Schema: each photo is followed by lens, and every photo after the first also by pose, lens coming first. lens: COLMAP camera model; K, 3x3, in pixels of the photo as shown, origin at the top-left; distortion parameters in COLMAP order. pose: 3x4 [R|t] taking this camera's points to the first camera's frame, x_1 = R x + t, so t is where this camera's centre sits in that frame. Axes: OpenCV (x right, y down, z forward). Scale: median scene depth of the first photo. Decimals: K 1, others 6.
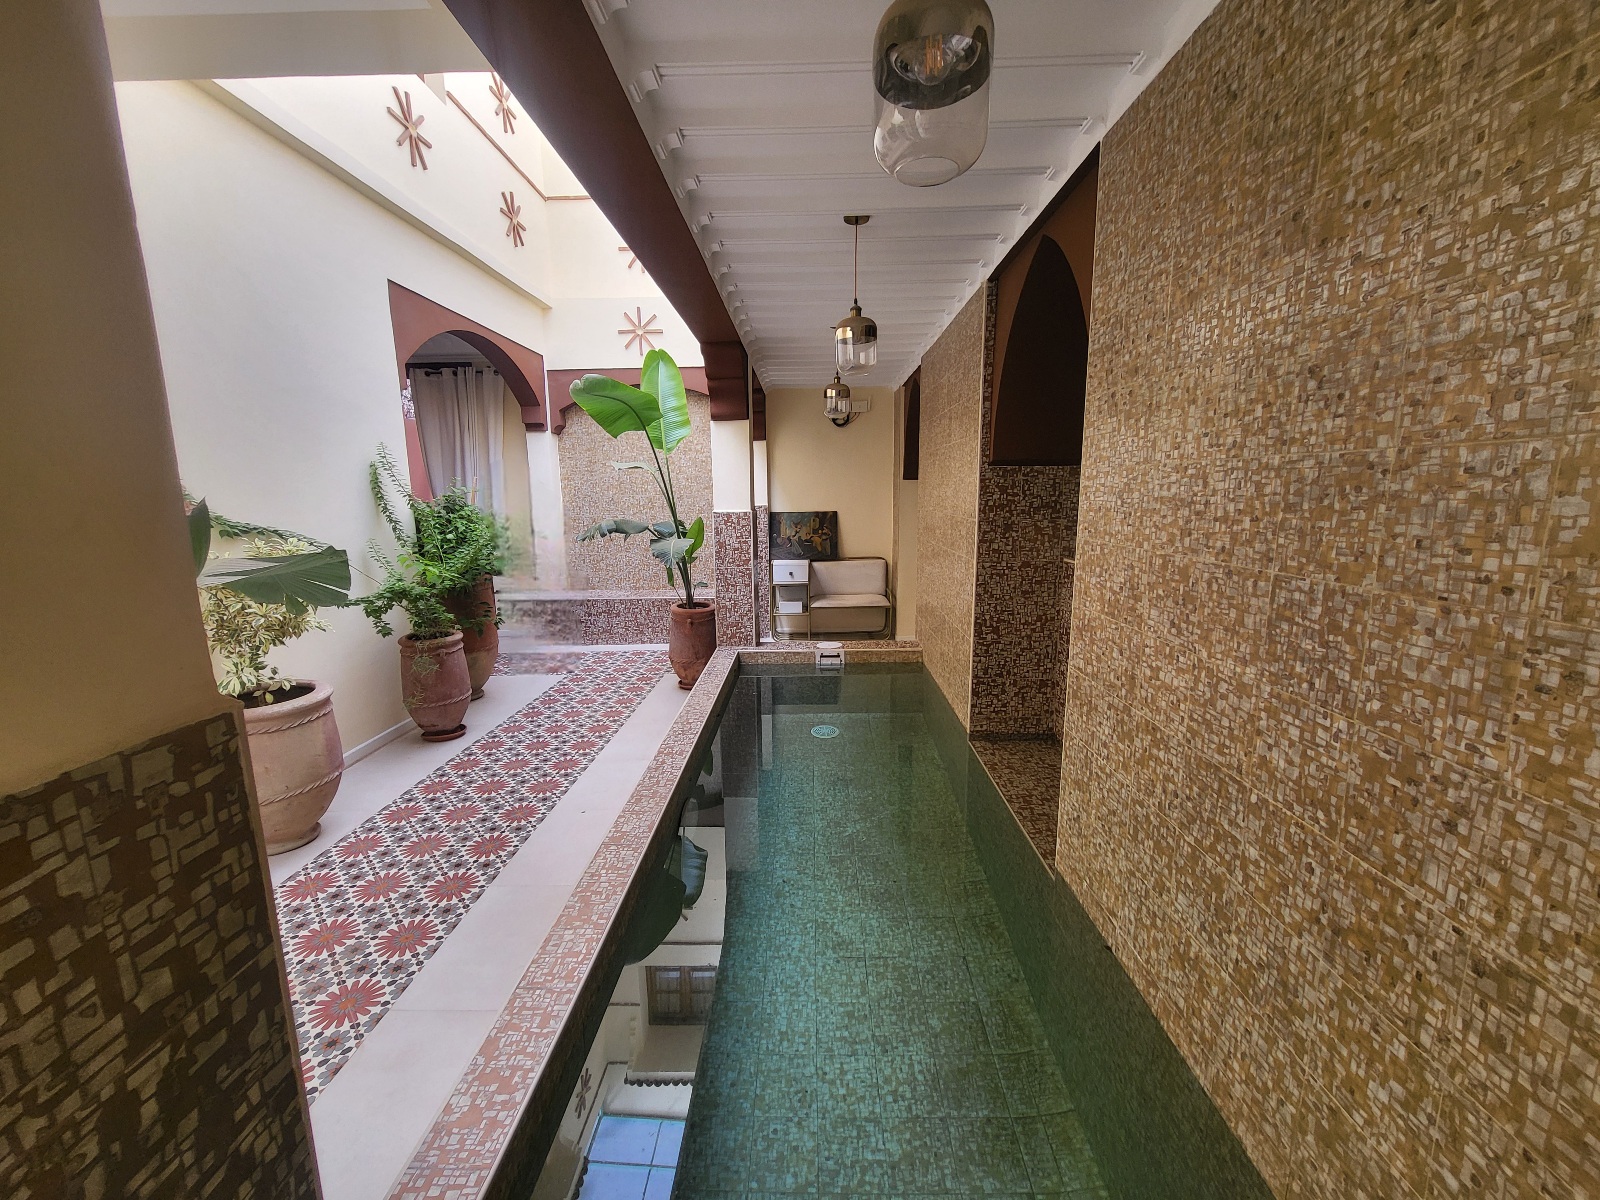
lens RADIAL K [[633.2, 0, 799.1], [0, 633.2, 603.7], [0, 0, 1]] dist [0.000344, -0.000182]
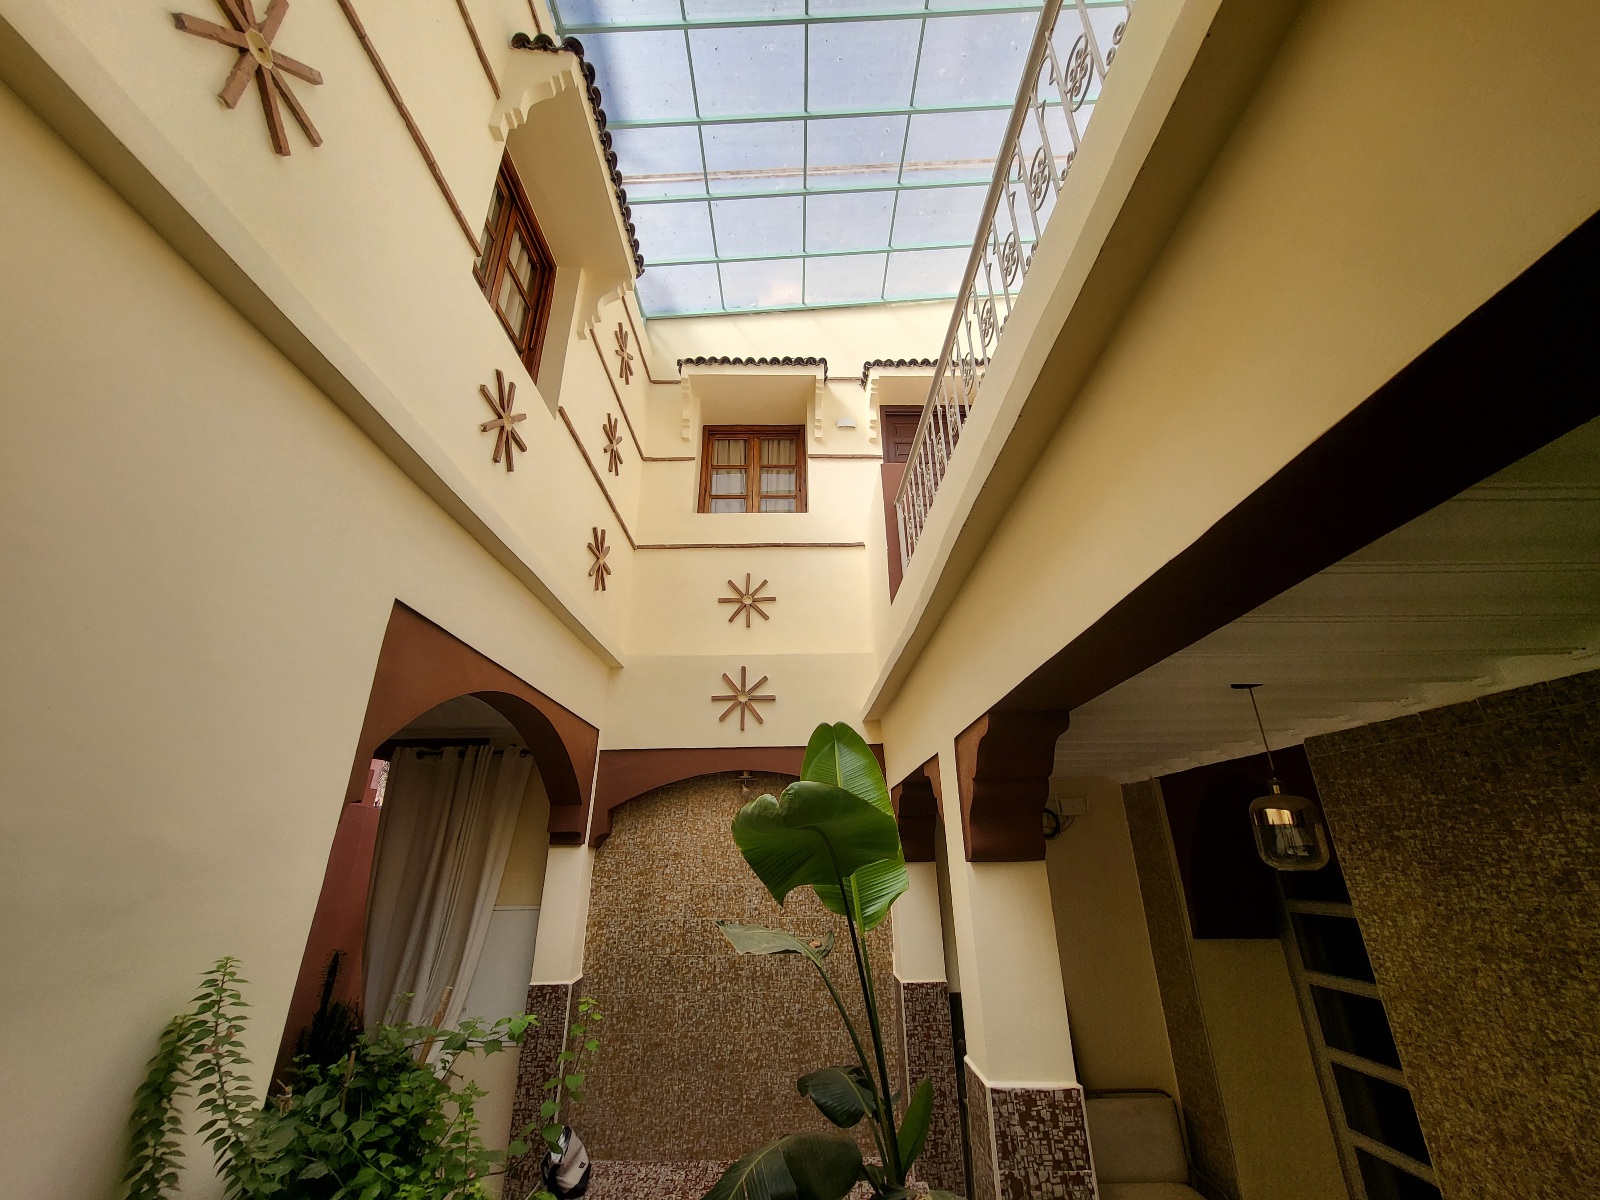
lens RADIAL K [[633.2, 0, 797.8], [0, 633.2, 598.4], [0, 0, 1]] dist [0.000344, -0.000182]
pose [[0.999877, 0.007441, 0.013821, -0.202421], [0.001245, 0.840136, -0.542375, -0.141683], [-0.015648, 0.542325, 0.840023, 0.348483]]
